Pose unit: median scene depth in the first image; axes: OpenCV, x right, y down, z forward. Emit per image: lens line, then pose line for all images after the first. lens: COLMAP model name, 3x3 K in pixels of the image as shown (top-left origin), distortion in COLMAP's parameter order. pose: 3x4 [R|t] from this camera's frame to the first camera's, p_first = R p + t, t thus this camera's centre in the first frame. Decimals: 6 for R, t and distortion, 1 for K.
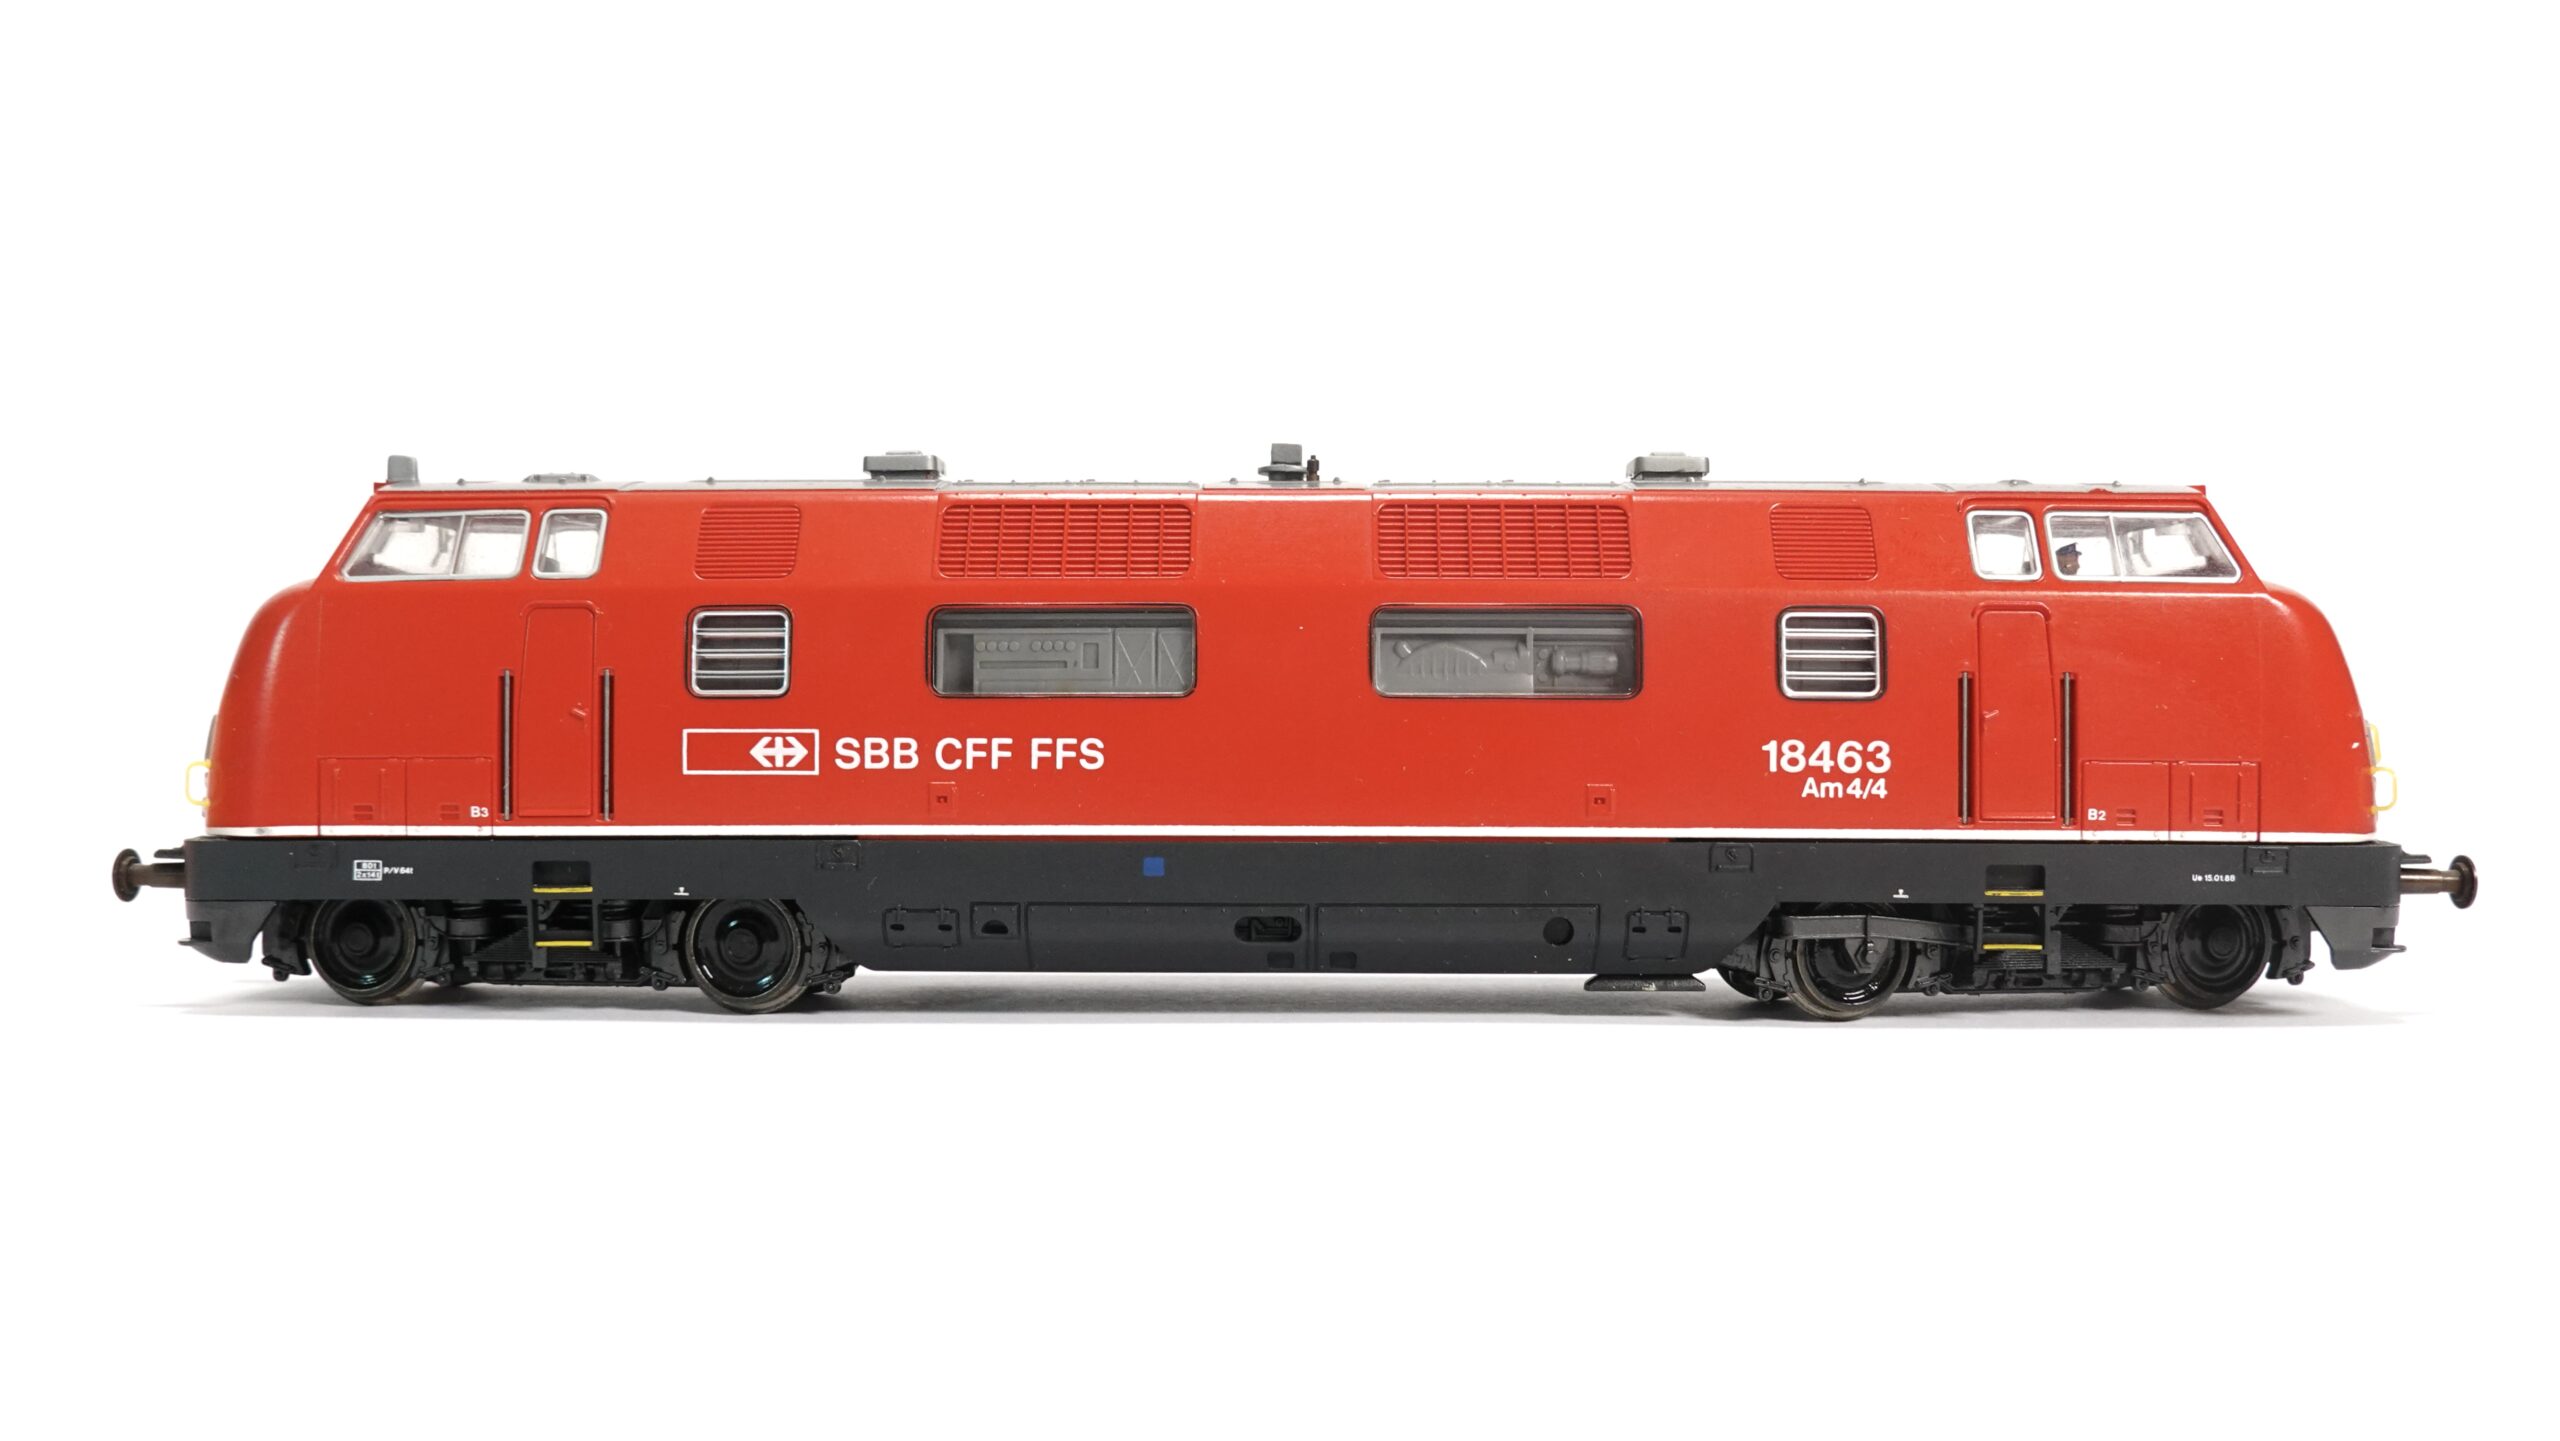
lens RADIAL K [[2098.6, 0, 1280.0], [0, 2098.6, 720.5], [0, 0, 1]] dist [-0.033589, -0.005062]
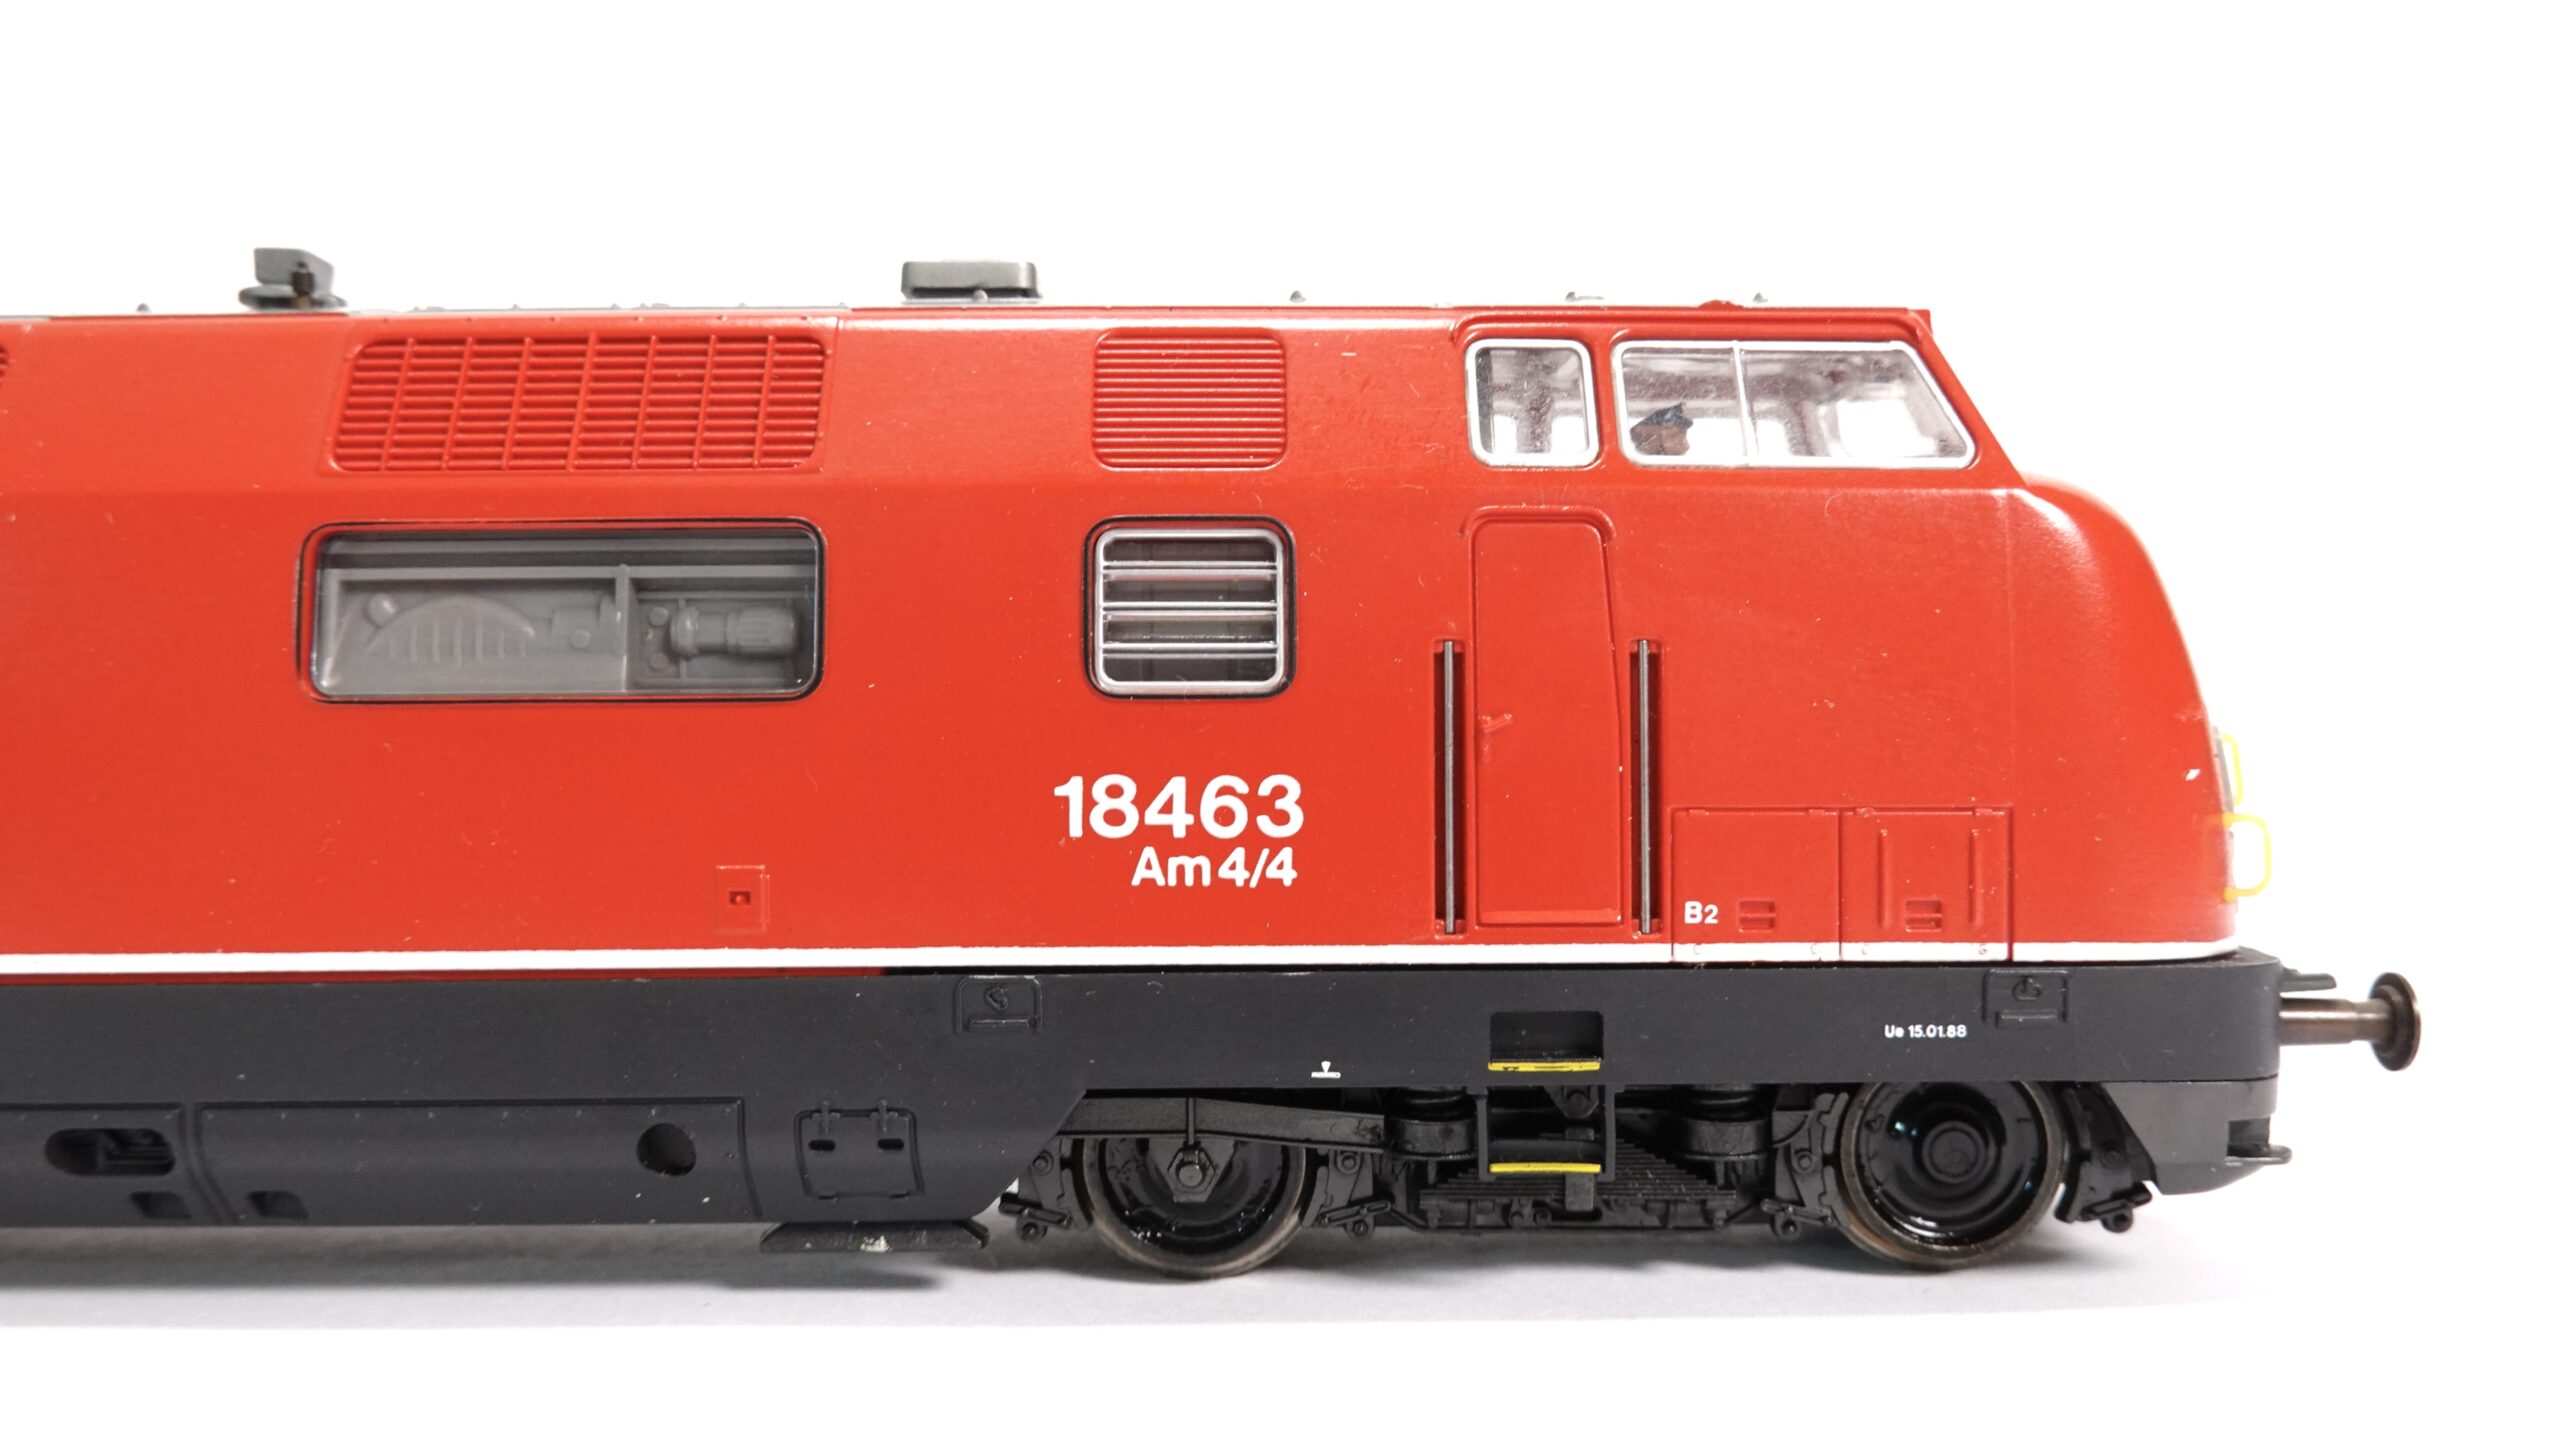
lens RADIAL K [[2098.6, 0, 1280.0], [0, 2098.6, 720.5], [0, 0, 1]] dist [-0.033589, -0.005062]
pose [[0.999161, -0.009850, 0.039748, 0.264354], [0.010236, 0.999902, -0.009528, 0.001136], [-0.039650, 0.009927, 0.999164, 0.478878]]
